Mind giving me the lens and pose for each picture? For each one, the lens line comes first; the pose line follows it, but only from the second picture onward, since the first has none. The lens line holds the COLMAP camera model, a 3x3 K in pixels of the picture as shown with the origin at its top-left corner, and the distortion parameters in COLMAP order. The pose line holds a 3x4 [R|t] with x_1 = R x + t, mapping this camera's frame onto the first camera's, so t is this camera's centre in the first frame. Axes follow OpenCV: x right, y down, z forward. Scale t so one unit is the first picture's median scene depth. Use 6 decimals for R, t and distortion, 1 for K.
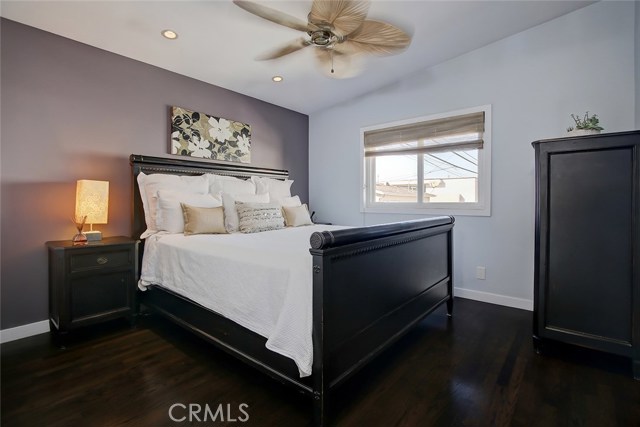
lens RADIAL K [[302.0, 0, 303.9], [0, 302.0, 214.3], [0, 0, 1]] dist [-0.011756, -0.000221]
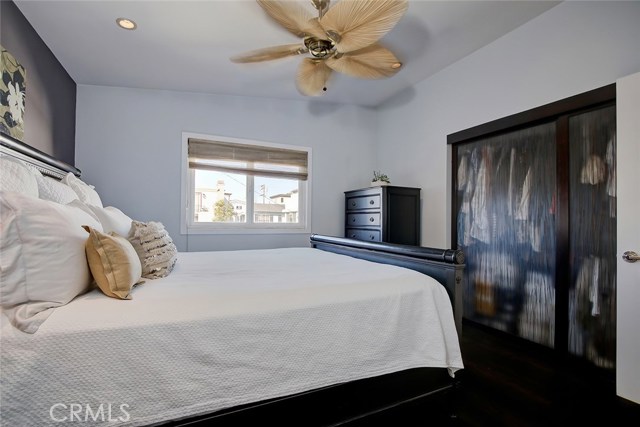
lens RADIAL K [[298.4, 0, 320.2], [0, 298.4, 227.0], [0, 0, 1]] dist [-0.000075, 0.000129]
pose [[0.395874, -0.017151, 0.918145, -0.467302], [0.031392, 0.999494, 0.005136, -0.020428], [-0.917768, 0.026789, 0.396212, 0.377245]]
